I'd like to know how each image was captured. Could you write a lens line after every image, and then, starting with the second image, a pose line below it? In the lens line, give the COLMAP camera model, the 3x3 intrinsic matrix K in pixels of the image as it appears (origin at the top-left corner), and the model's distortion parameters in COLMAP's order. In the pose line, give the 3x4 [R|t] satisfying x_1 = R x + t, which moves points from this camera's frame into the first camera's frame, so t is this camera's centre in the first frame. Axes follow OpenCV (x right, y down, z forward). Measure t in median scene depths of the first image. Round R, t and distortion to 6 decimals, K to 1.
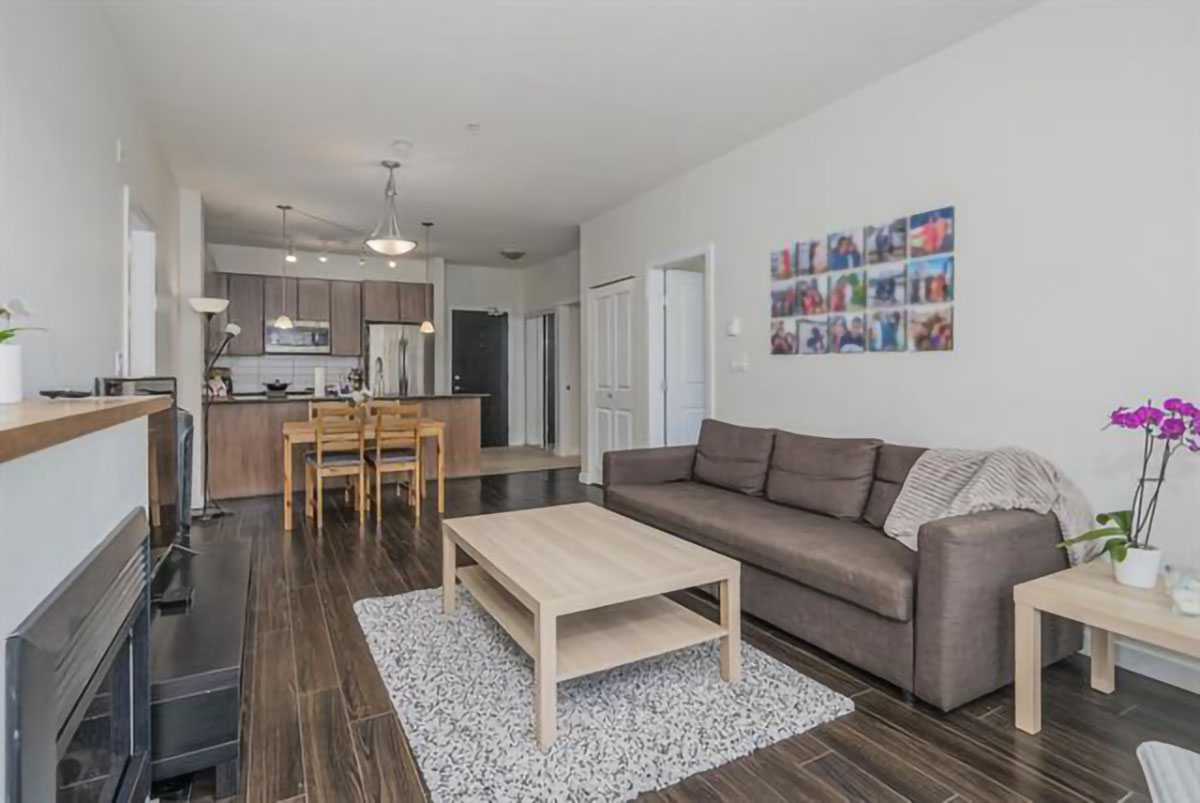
lens RADIAL K [[594.8, 0, 592.2], [0, 594.8, 374.0], [0, 0, 1]] dist [-0.001260, -0.000339]
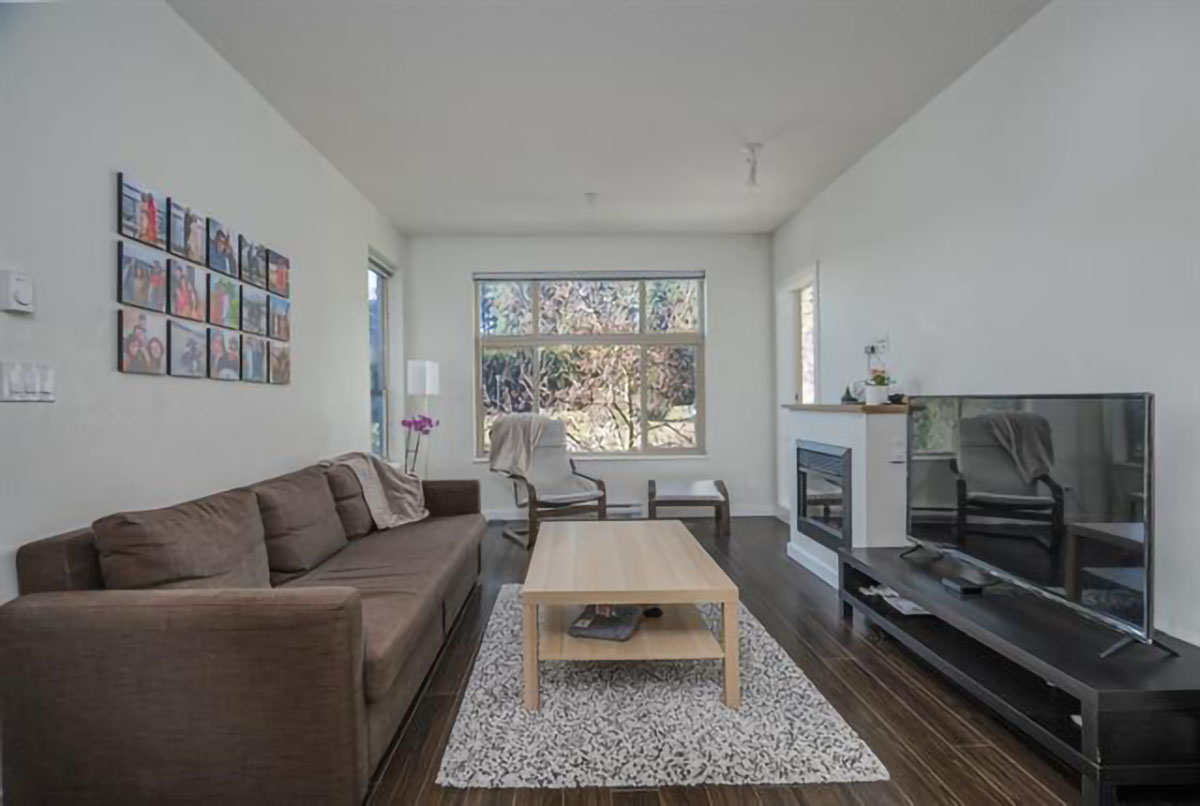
lens RADIAL K [[578.0, 0, 580.7], [0, 578.0, 403.7], [0, 0, 1]] dist [-0.001696, 0.000007]
pose [[-0.887583, 0.010566, 0.460527, -0.305102], [0.015213, 0.999864, 0.006381, -0.000623], [-0.460397, 0.012670, -0.887623, 1.285414]]
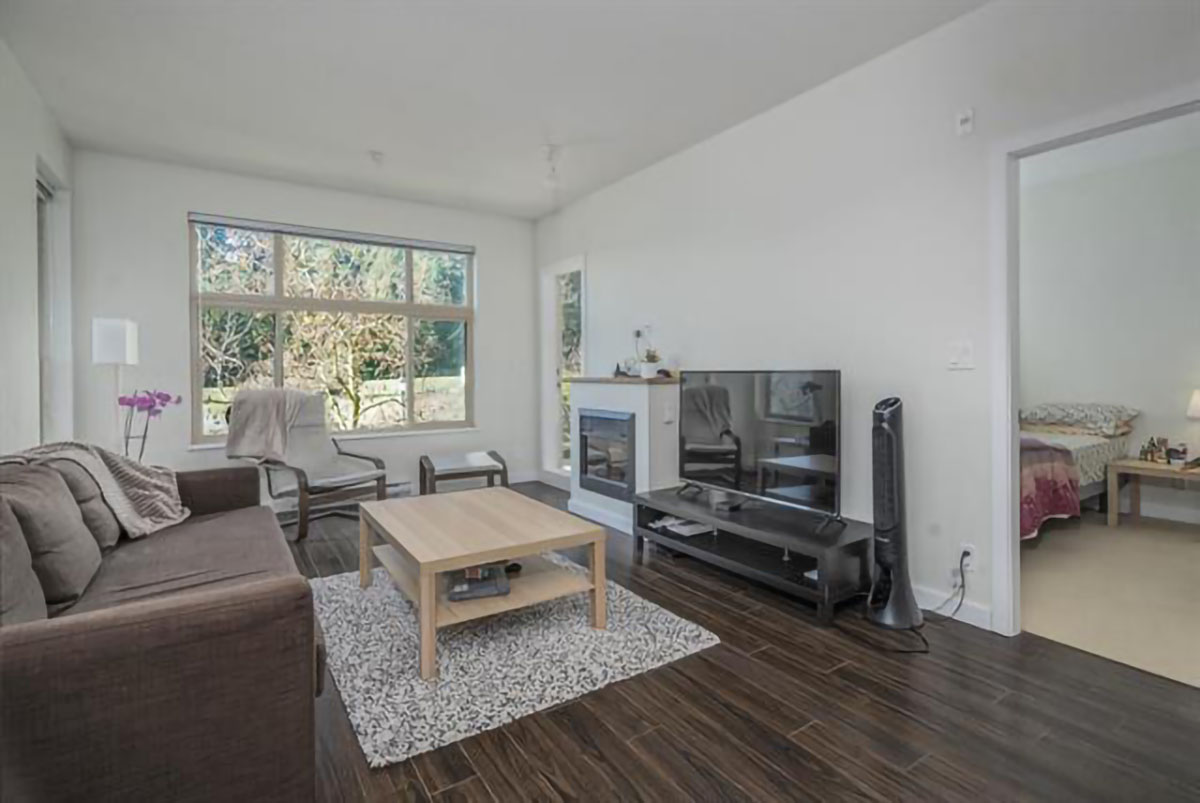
lens RADIAL K [[586.5, 0, 645.3], [0, 586.5, 376.0], [0, 0, 1]] dist [0.001931, 0.000717]
pose [[-0.990830, 0.009281, -0.134794, -0.140915], [0.008077, 0.999923, 0.009472, -0.000396], [0.134872, 0.008296, -0.990828, 1.404827]]
